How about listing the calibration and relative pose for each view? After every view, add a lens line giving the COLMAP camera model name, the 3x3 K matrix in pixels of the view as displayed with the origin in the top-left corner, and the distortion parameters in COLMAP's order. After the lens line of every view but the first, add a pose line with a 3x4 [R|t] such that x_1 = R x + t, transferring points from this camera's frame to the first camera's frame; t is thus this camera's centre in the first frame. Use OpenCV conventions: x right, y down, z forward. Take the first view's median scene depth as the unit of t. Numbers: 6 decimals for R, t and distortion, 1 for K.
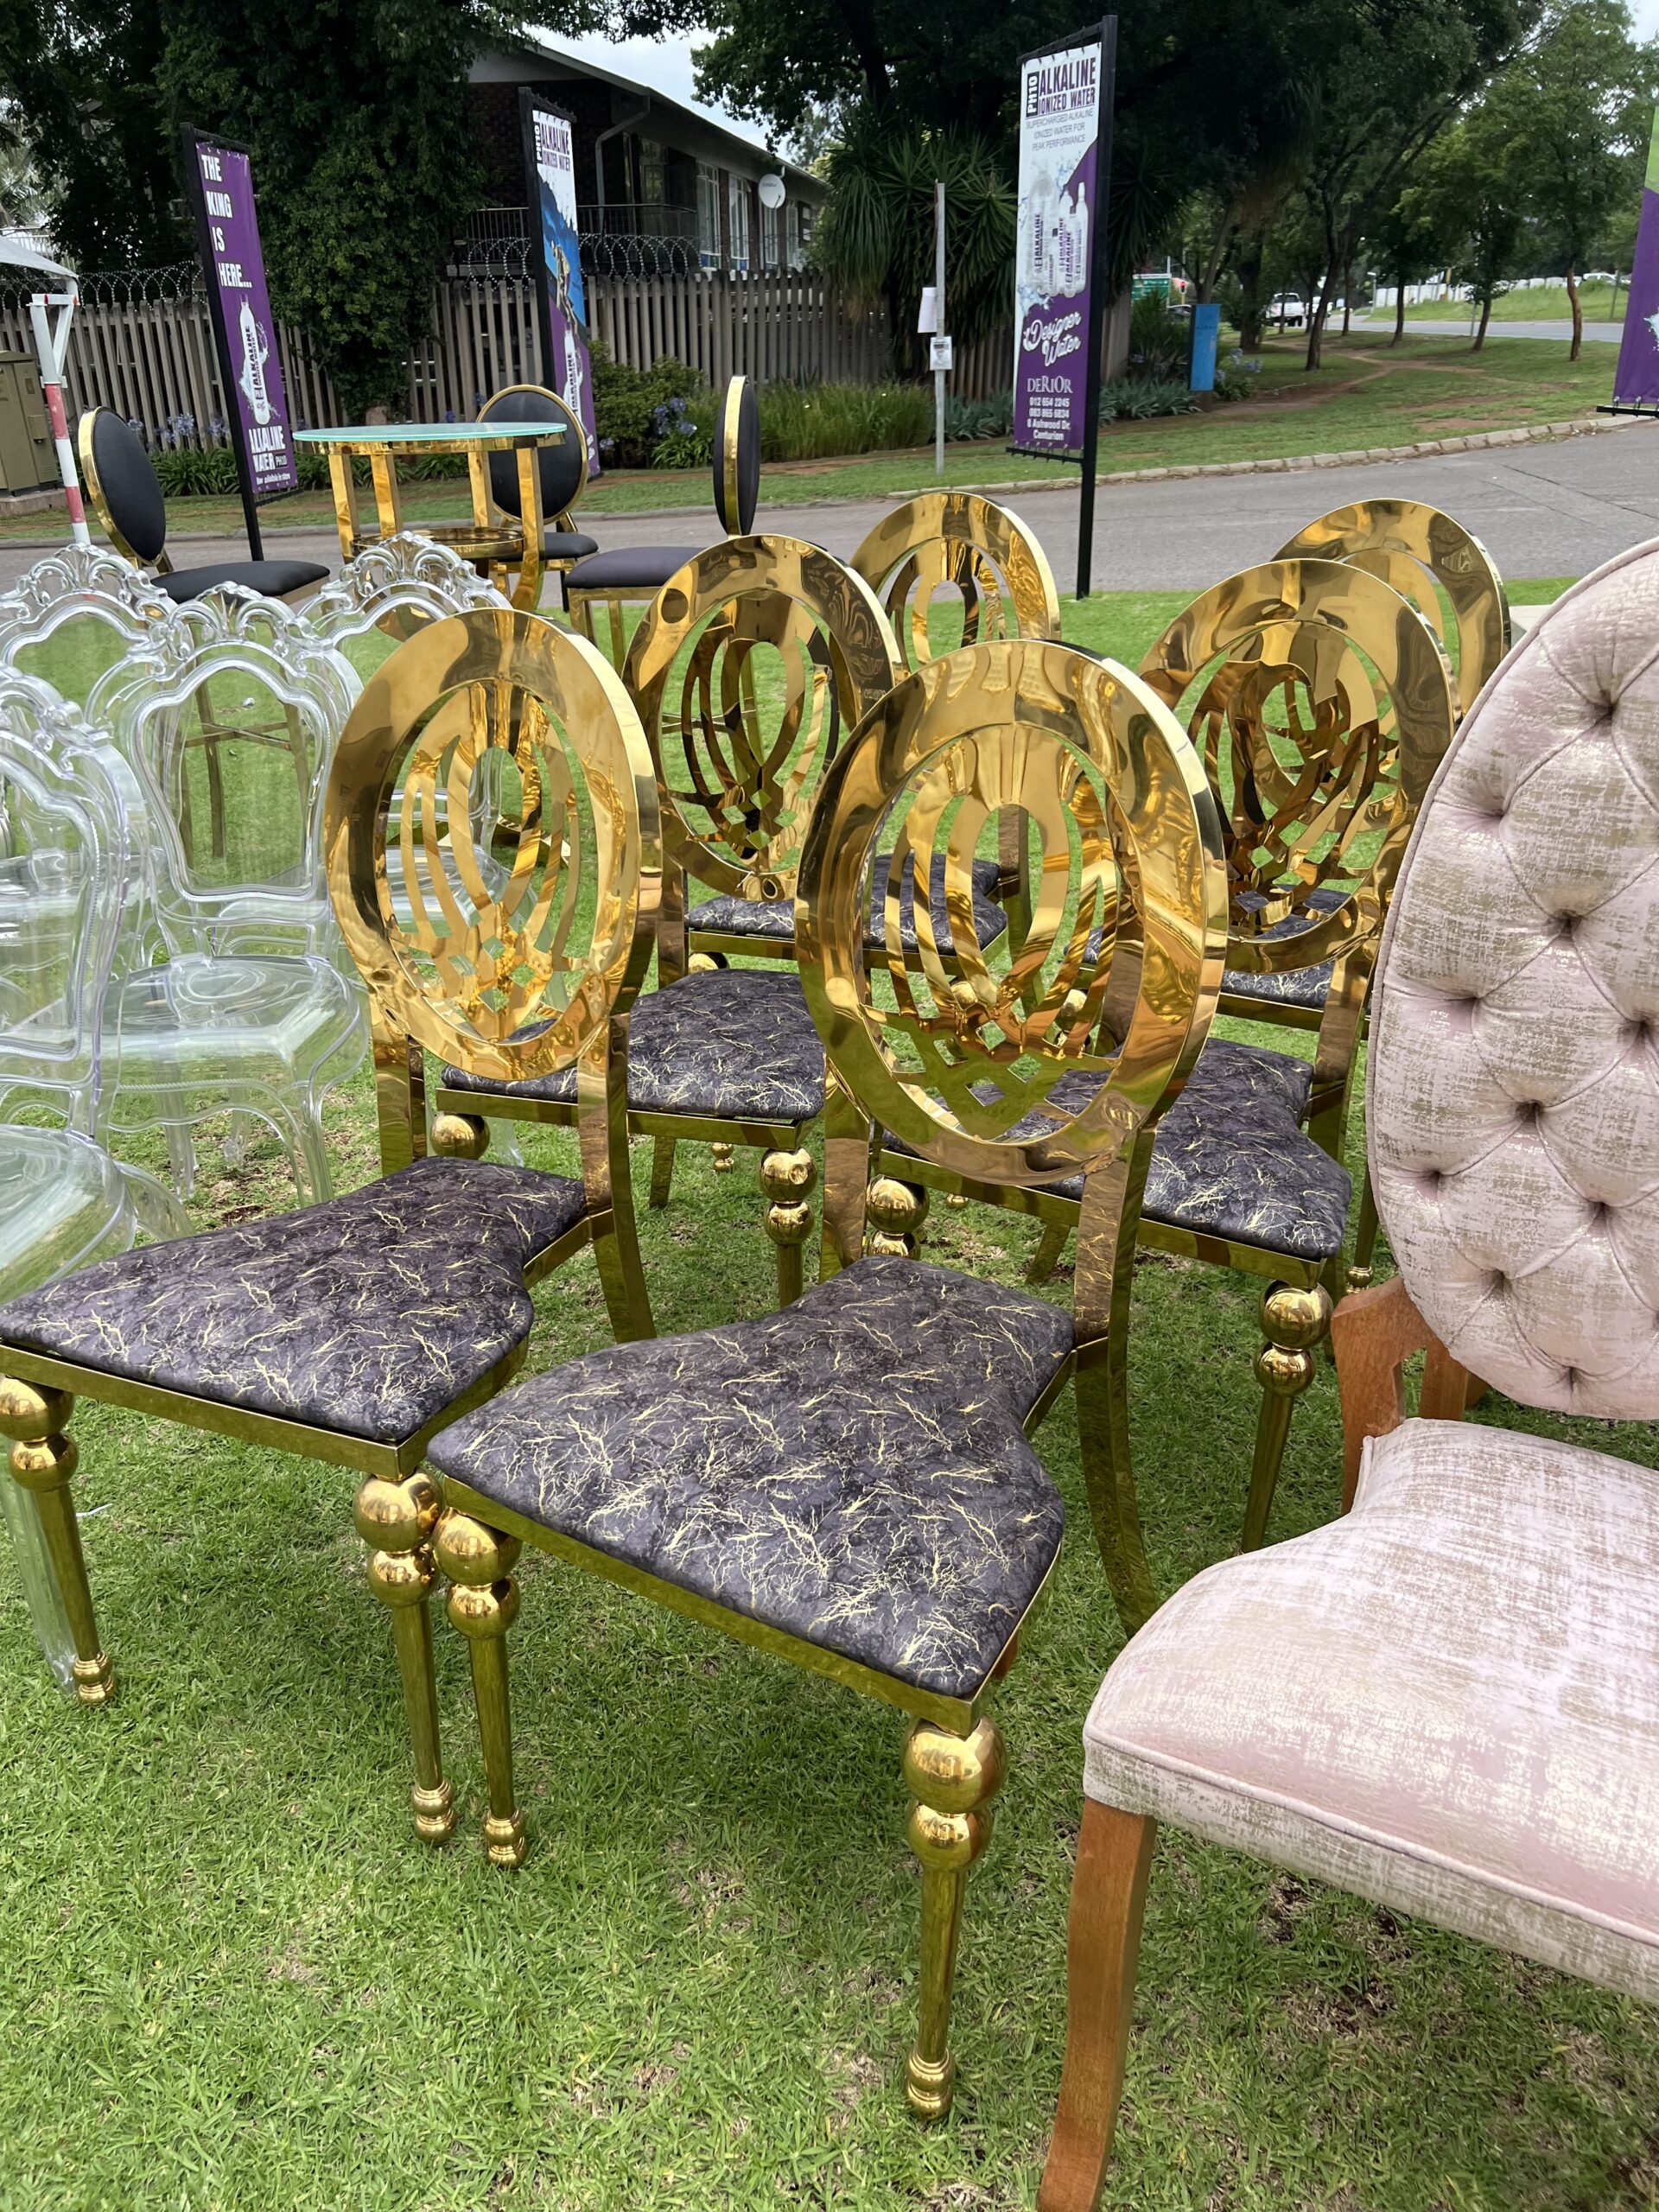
lens RADIAL K [[1658.5, 0, 828.4], [0, 1658.5, 1124.5], [0, 0, 1]] dist [0.039068, -0.051012]
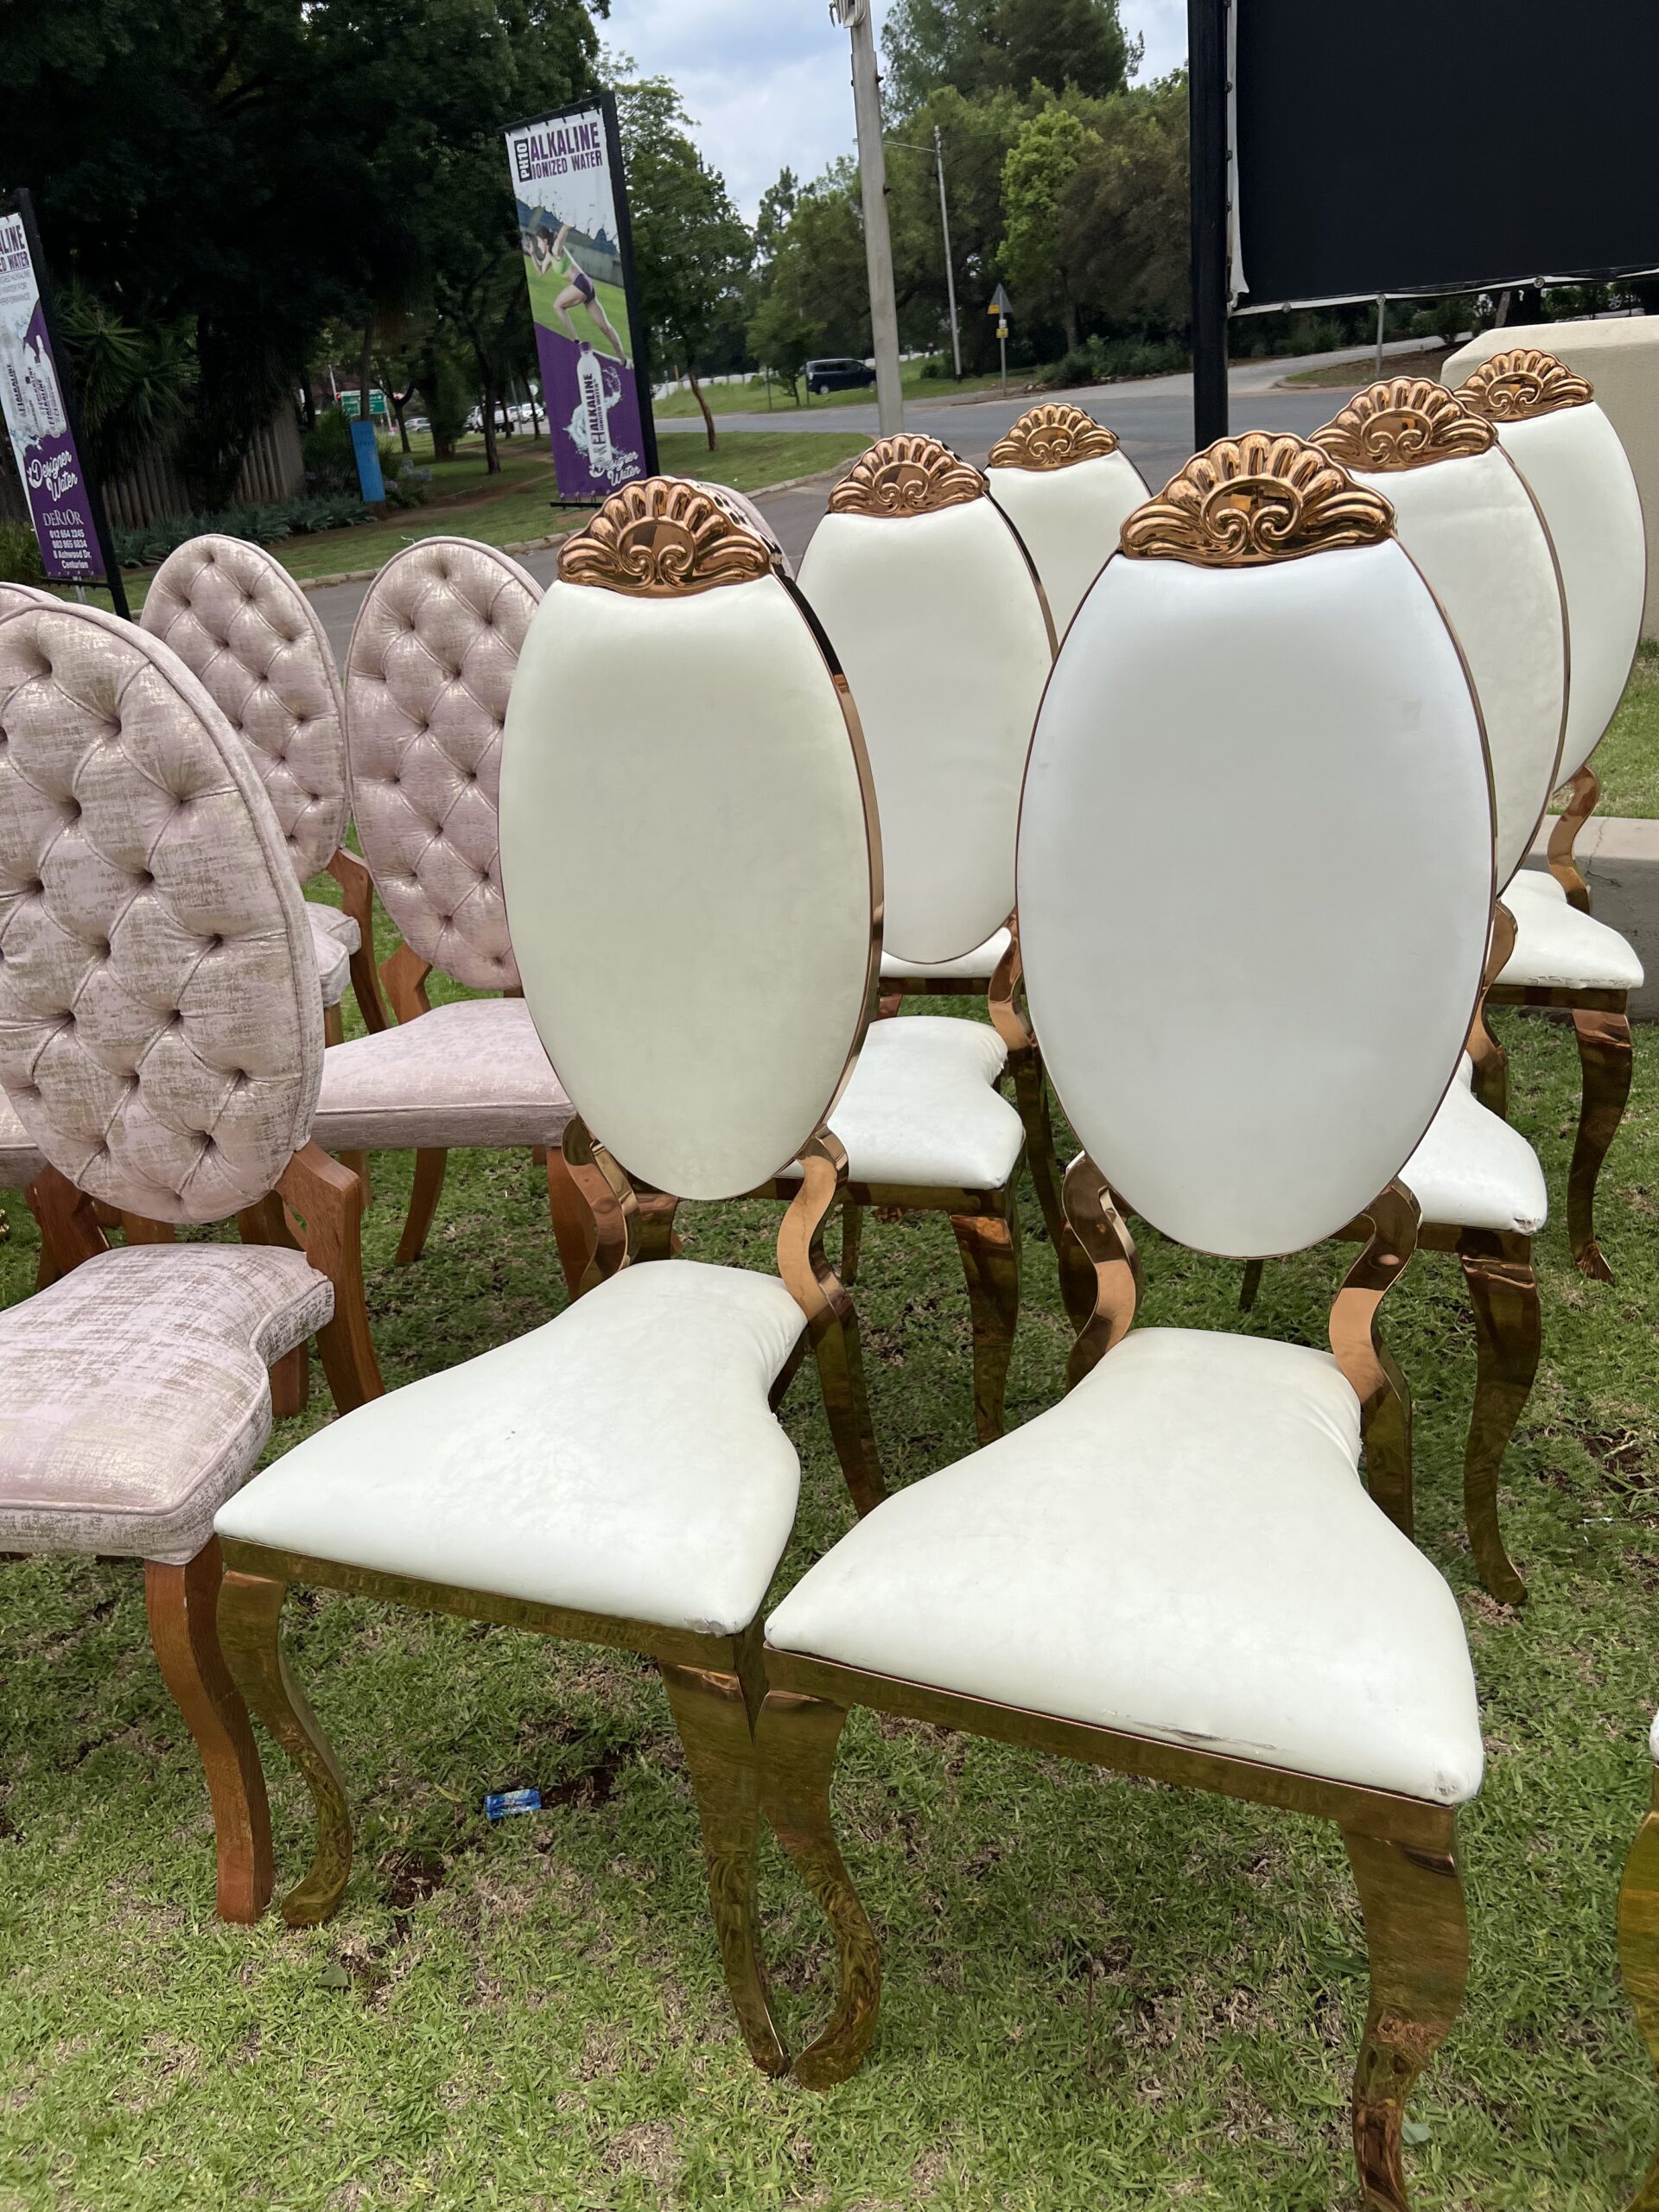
lens RADIAL K [[1658.5, 0, 852.1], [0, 1658.5, 1092.5], [0, 0, 1]] dist [0.039068, -0.051012]
pose [[0.910010, -0.204784, 0.360481, 0.123807], [0.229361, 0.972987, -0.026268, 0.047256], [-0.345364, 0.106585, 0.932397, -0.107585]]
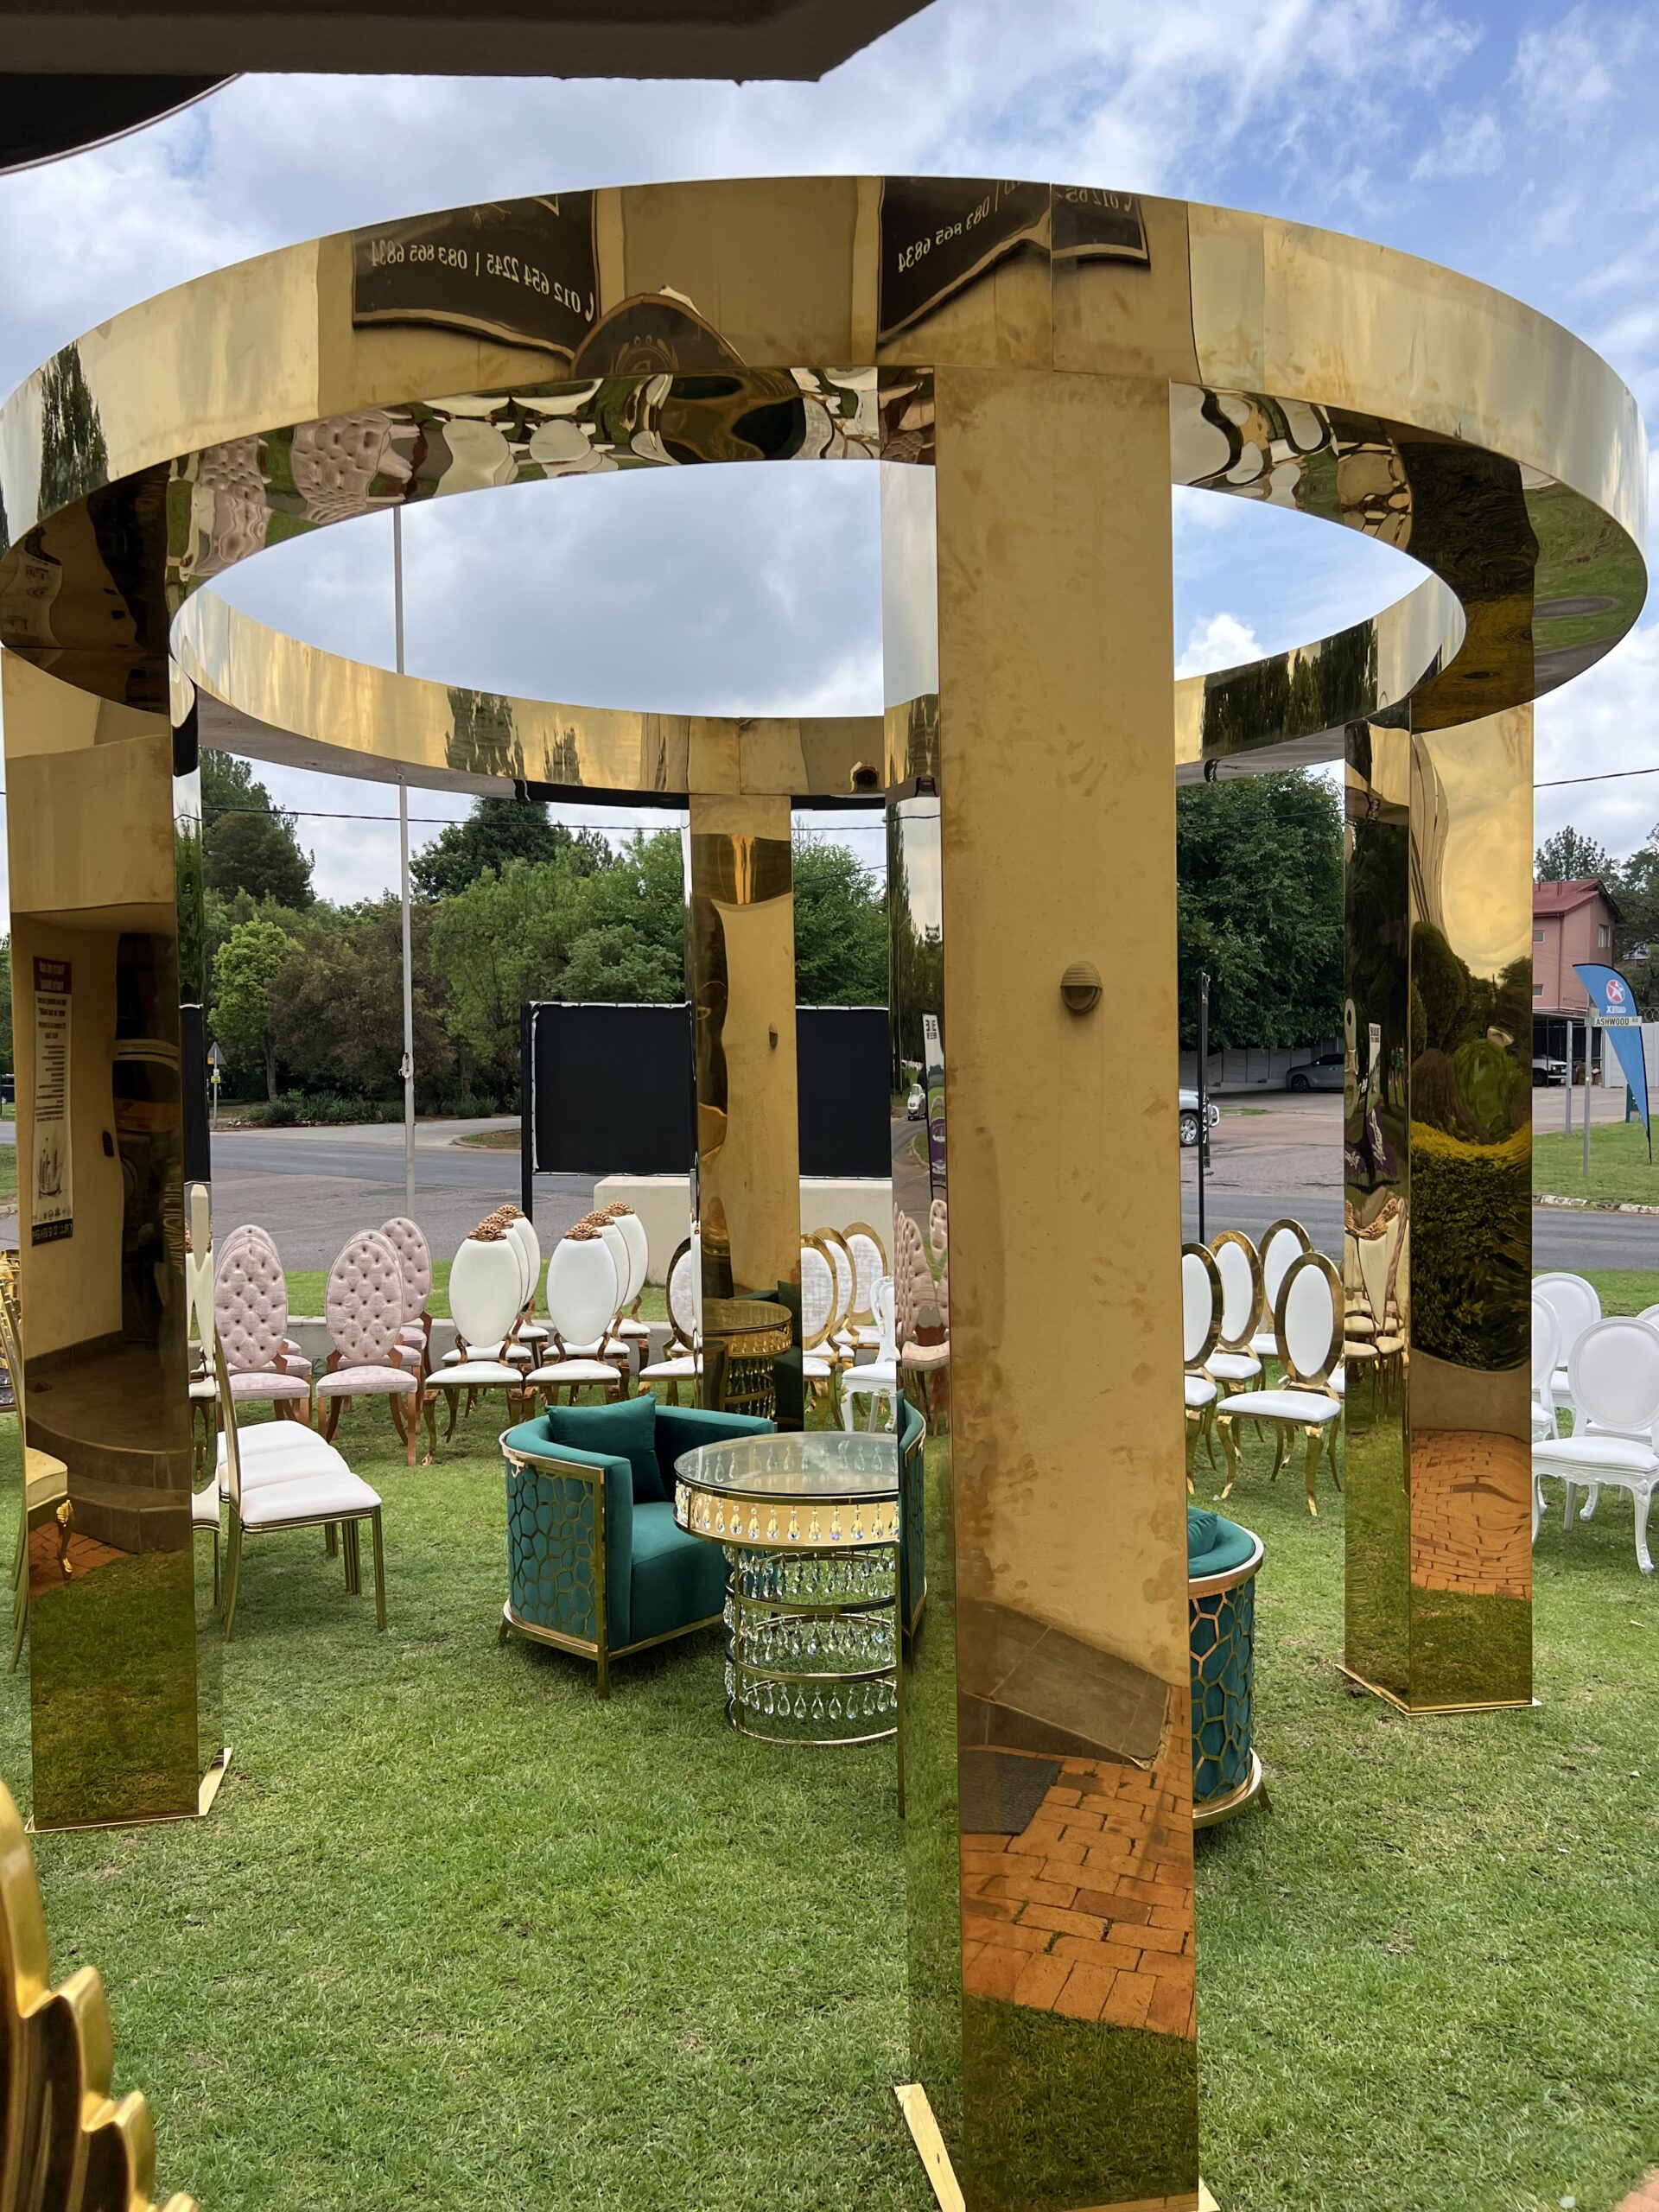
lens RADIAL K [[1658.5, 0, 830.5], [0, 1658.5, 1114.4], [0, 0, 1]] dist [0.039068, -0.051012]
pose [[0.622992, 0.021011, 0.781946, -0.485979], [0.316695, 0.907273, -0.276696, 0.266094], [-0.715252, 0.420017, 0.558570, -0.698418]]
